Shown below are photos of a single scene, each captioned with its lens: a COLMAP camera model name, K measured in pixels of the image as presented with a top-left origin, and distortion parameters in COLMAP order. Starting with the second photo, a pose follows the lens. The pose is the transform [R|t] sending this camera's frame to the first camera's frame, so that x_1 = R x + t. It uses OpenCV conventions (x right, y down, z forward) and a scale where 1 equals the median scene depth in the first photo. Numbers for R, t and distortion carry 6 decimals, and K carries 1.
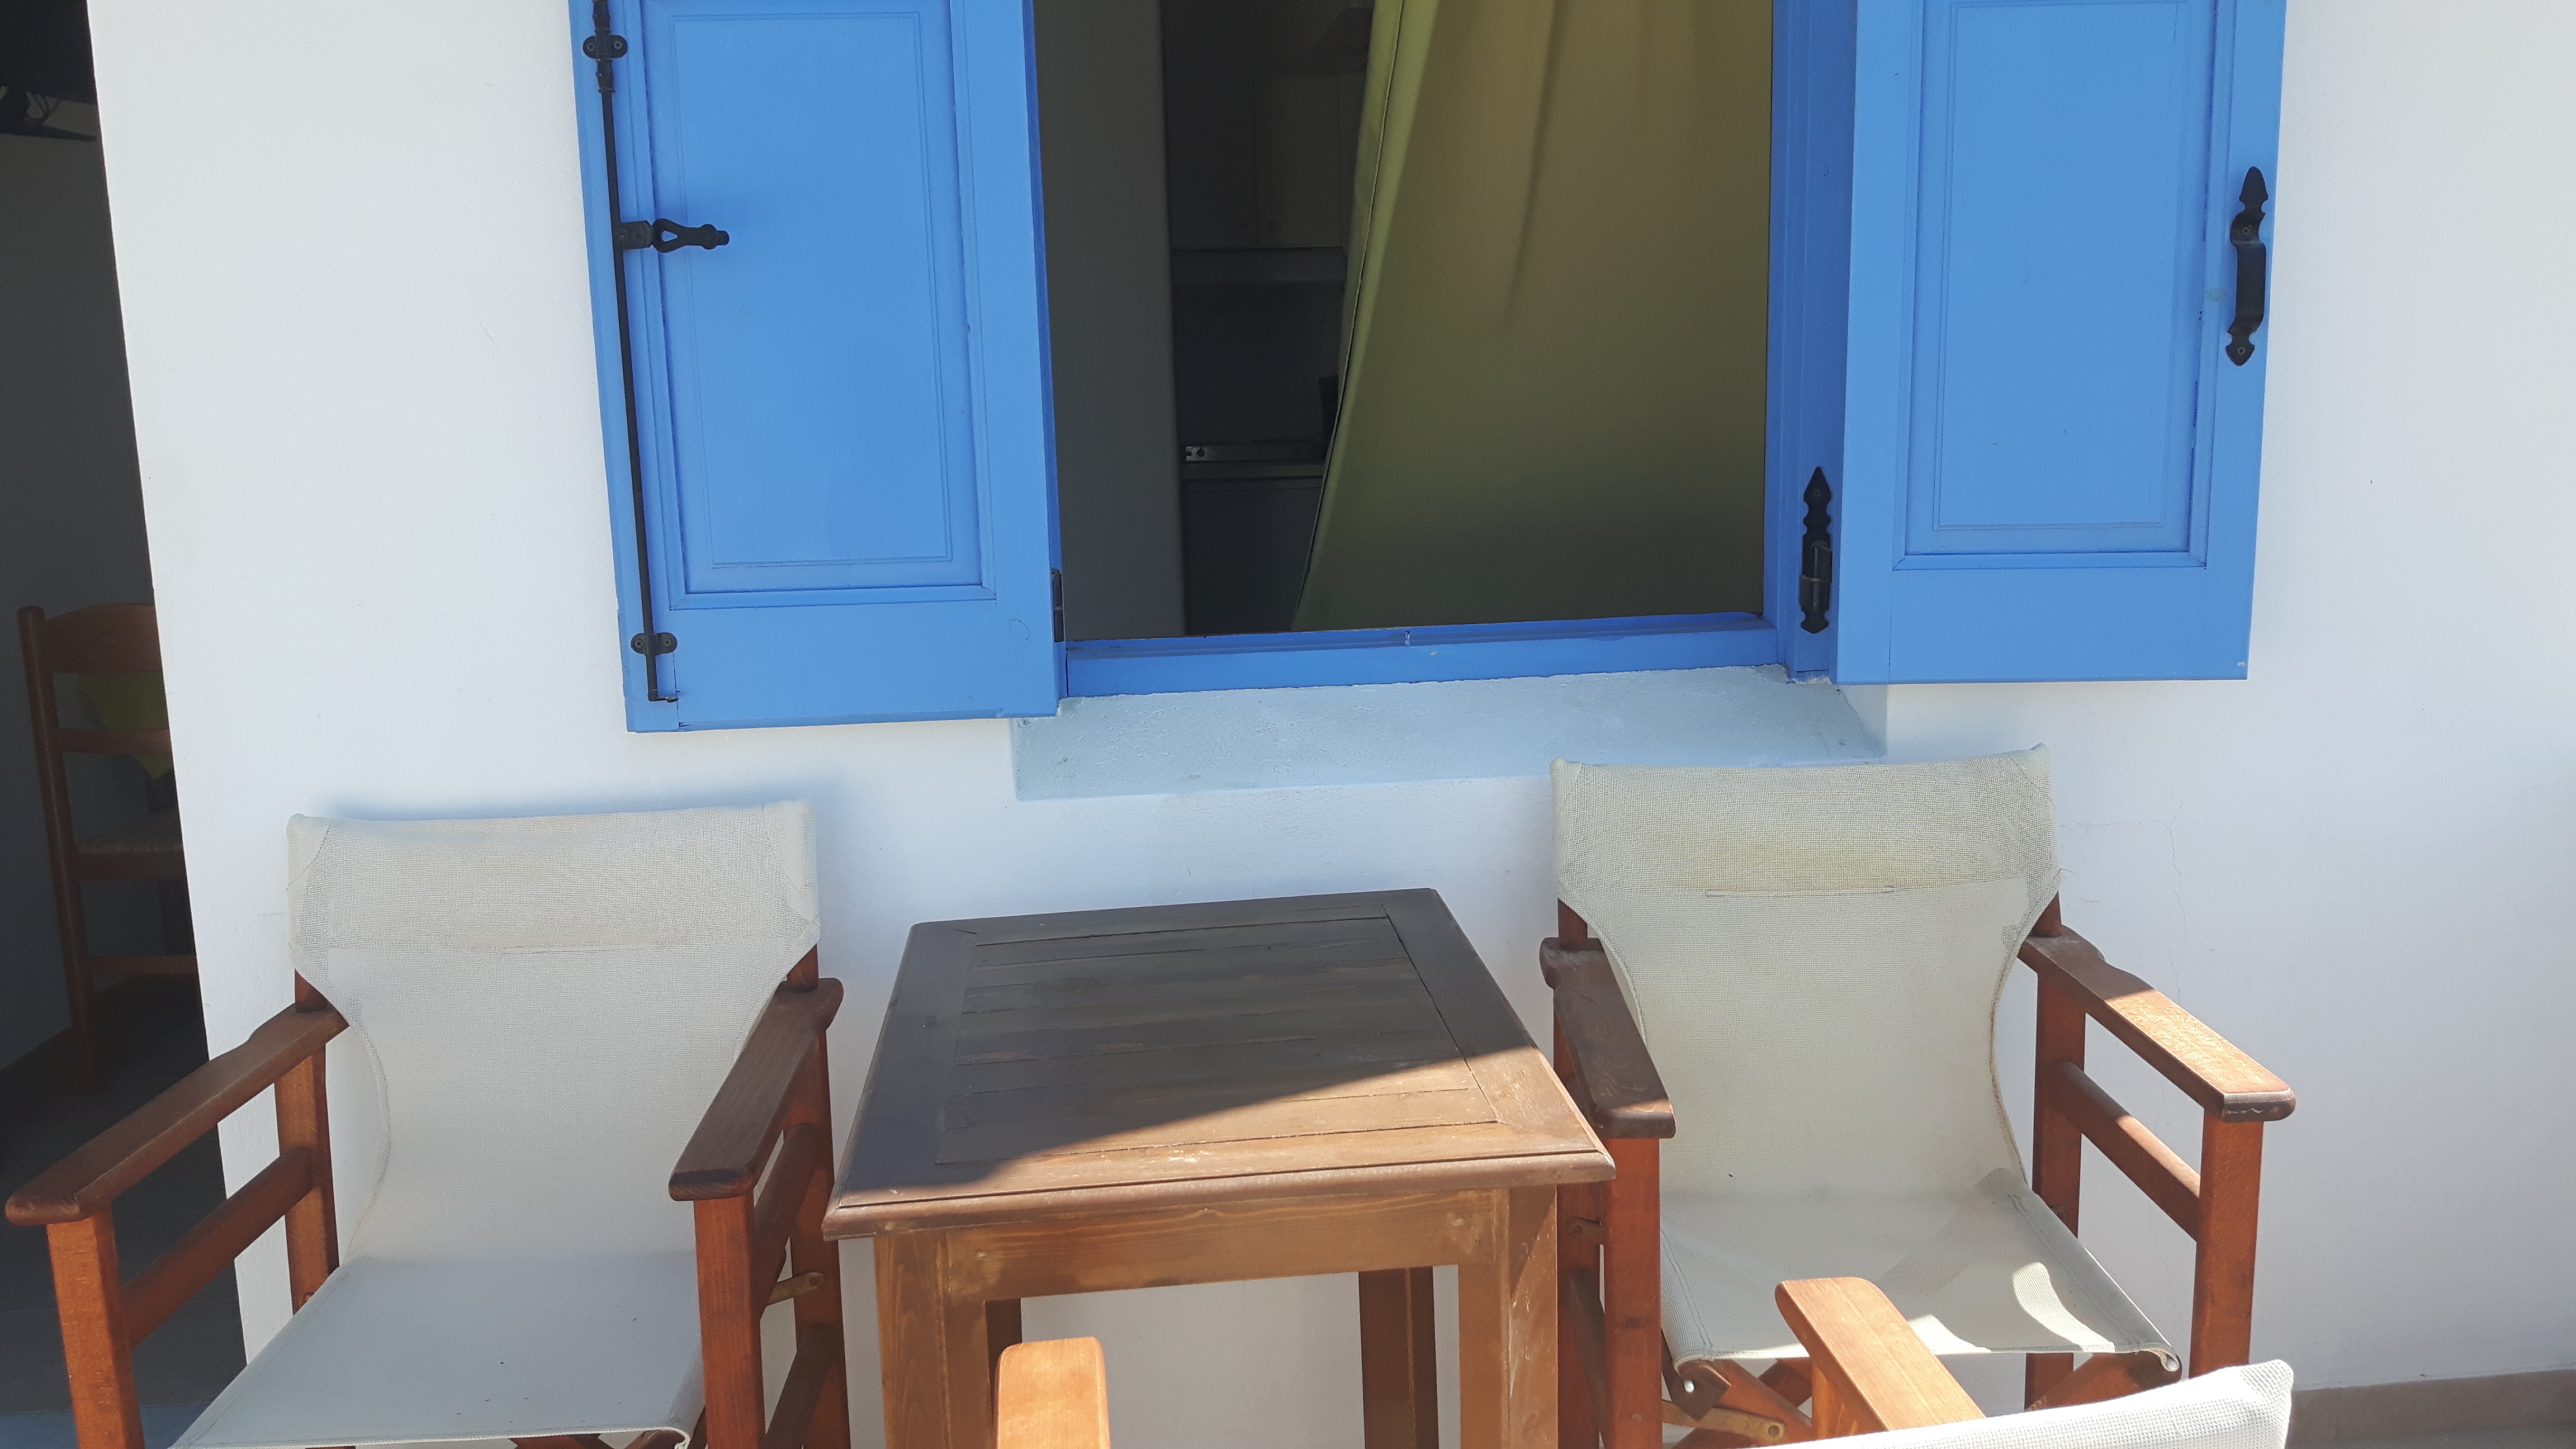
lens RADIAL K [[2233.2, 0, 1288.0], [0, 2233.2, 724.5], [0, 0, 1]] dist [0.008117, 0.004784]
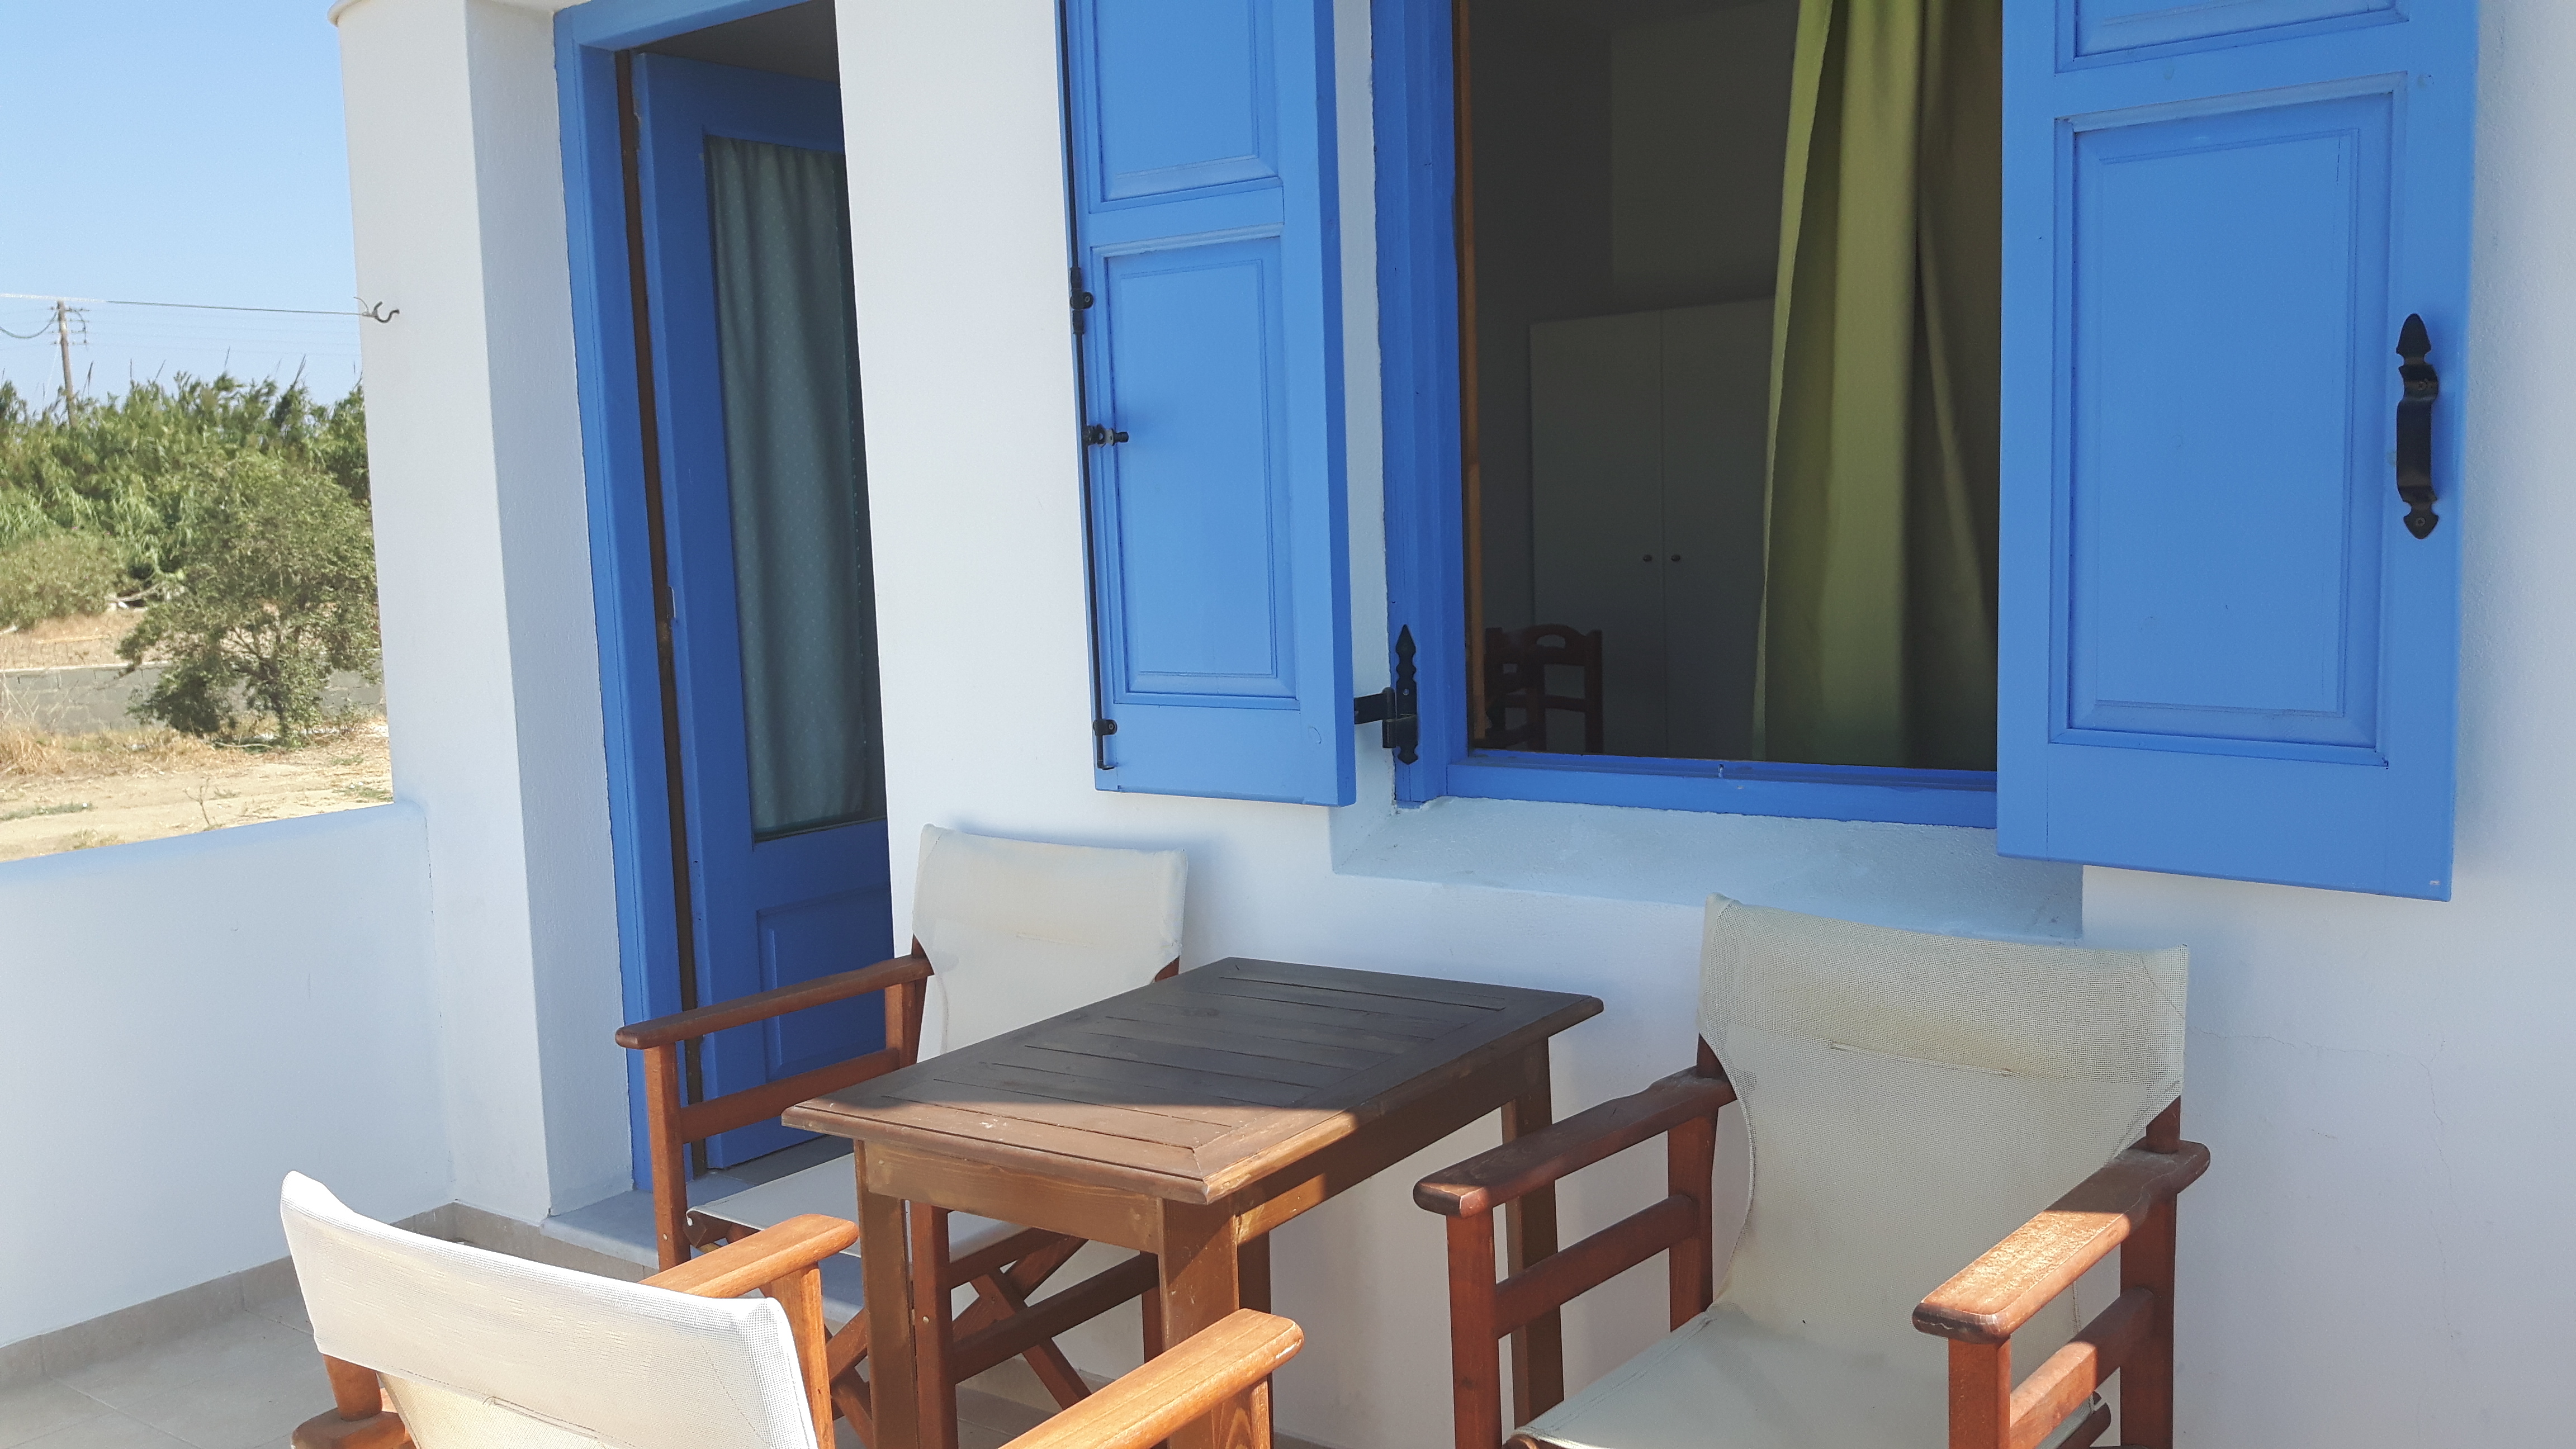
lens RADIAL K [[2133.0, 0, 1288.0], [0, 2133.0, 724.5], [0, 0, 1]] dist [0.350768, -0.789848]
pose [[0.752882, 0.069912, -0.654432, 0.661630], [-0.109647, 0.993770, -0.019978, -0.023098], [0.648958, 0.086798, 0.755857, 0.070733]]
